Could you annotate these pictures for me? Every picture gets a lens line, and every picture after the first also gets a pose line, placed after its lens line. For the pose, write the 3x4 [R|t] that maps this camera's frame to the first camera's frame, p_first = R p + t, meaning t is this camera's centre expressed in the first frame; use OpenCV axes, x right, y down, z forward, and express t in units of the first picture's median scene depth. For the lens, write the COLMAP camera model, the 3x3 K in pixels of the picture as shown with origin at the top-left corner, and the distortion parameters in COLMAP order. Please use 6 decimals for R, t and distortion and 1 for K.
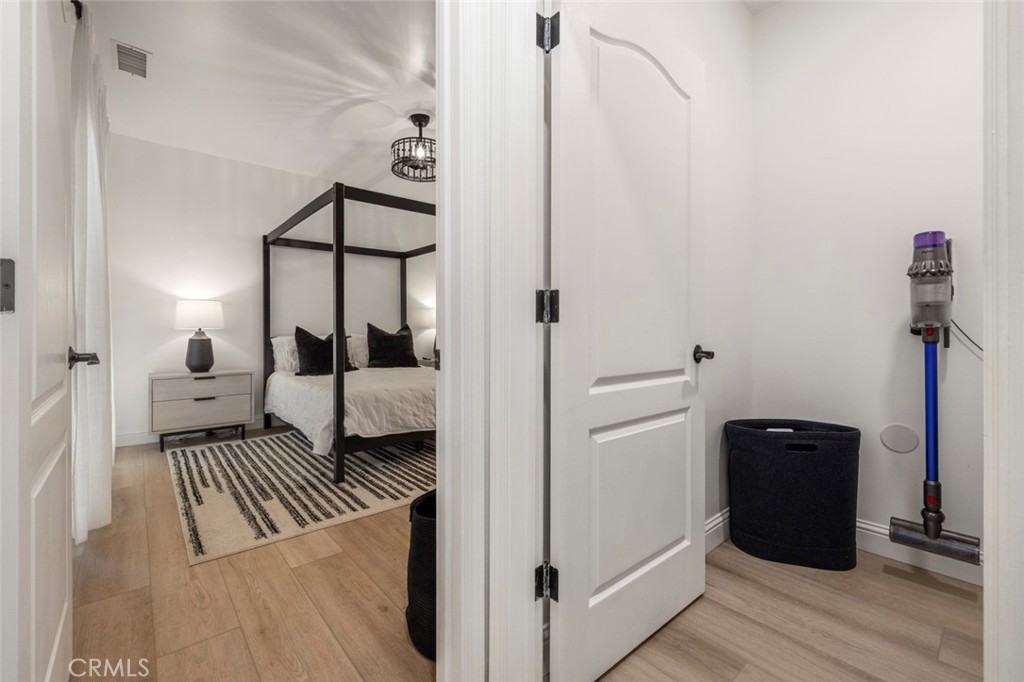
lens RADIAL K [[429.5, 0, 510.4], [0, 429.5, 332.5], [0, 0, 1]] dist [0.000788, 0.000486]
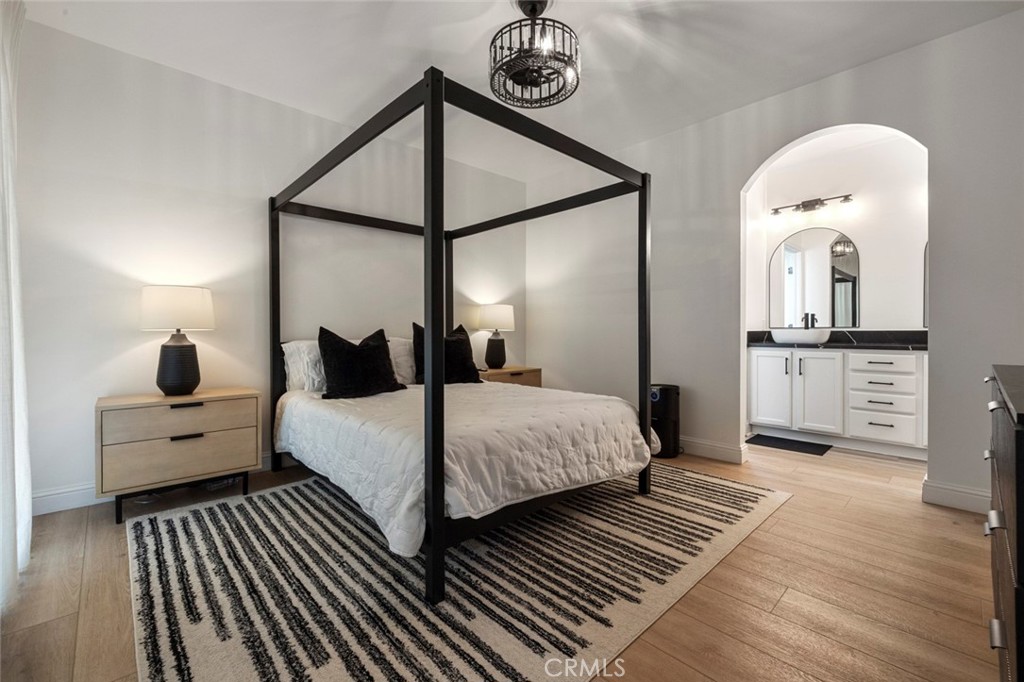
lens RADIAL K [[429.5, 0, 512.0], [0, 429.5, 338.1], [0, 0, 1]] dist [0.000788, 0.000486]
pose [[0.999071, 0.002213, 0.043047, -0.234486], [-0.002604, 0.999956, 0.009012, -0.003031], [-0.043025, -0.009116, 0.999032, 0.311757]]
